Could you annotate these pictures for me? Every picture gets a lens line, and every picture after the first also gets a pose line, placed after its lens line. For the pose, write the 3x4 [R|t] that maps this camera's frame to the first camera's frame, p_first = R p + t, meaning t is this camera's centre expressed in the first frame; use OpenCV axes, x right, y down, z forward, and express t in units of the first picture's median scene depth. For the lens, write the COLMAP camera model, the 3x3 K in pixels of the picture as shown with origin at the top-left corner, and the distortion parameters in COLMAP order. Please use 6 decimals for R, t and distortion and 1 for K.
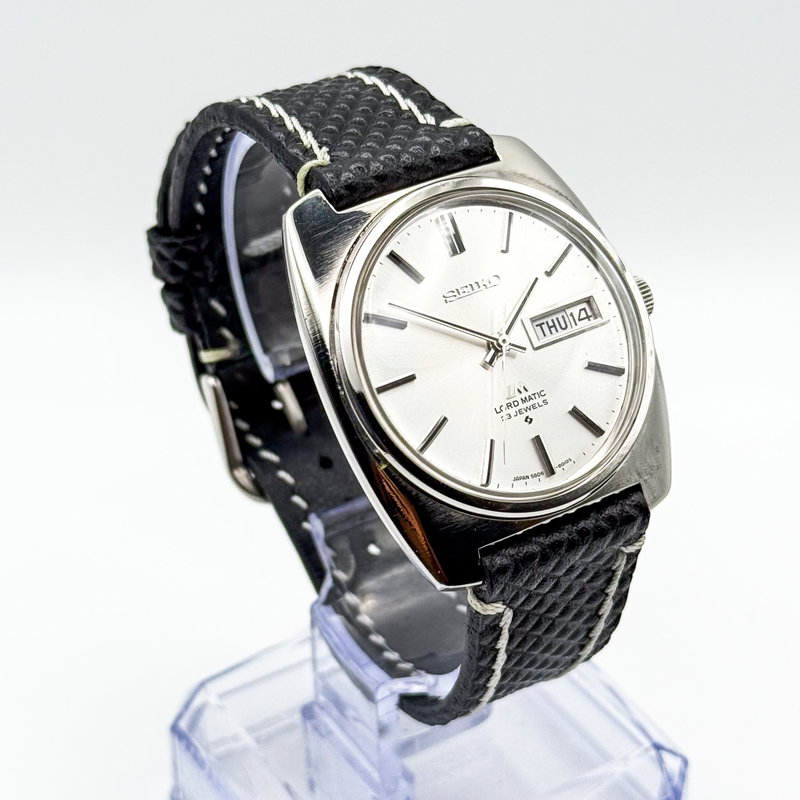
lens RADIAL K [[2222.7, 0, 399.1], [0, 2222.7, 402.5], [0, 0, 1]] dist [0.119037, 0.000000]
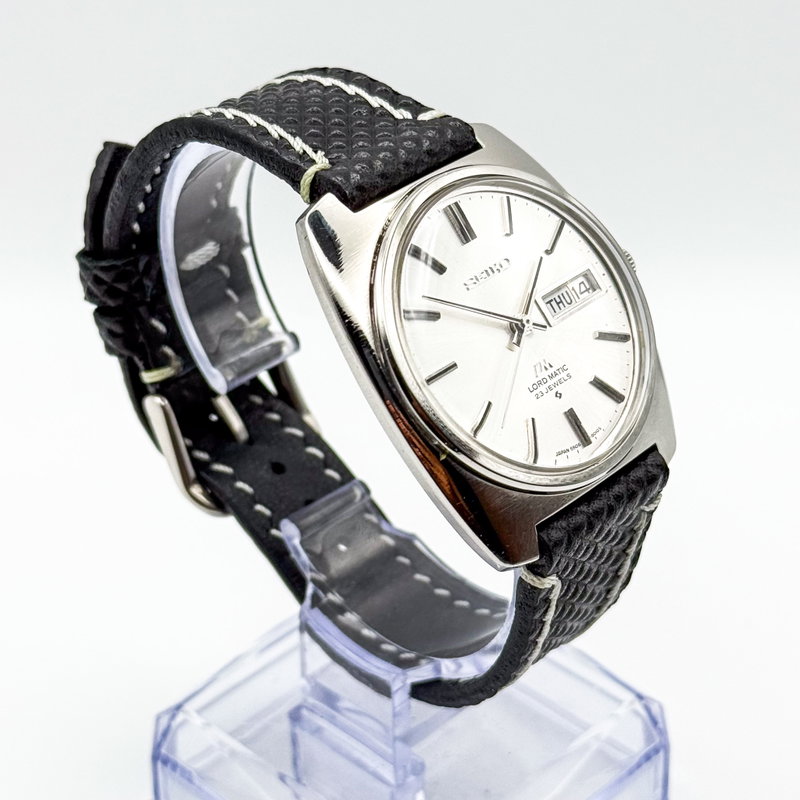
lens RADIAL K [[2222.7, 0, 400.5], [0, 2222.7, 398.2], [0, 0, 1]] dist [0.119037, 0.000000]
pose [[0.967241, -0.122479, 0.222358, -0.231555], [0.122147, 0.992394, 0.015300, -0.014696], [-0.222541, 0.012362, 0.974845, 0.014218]]
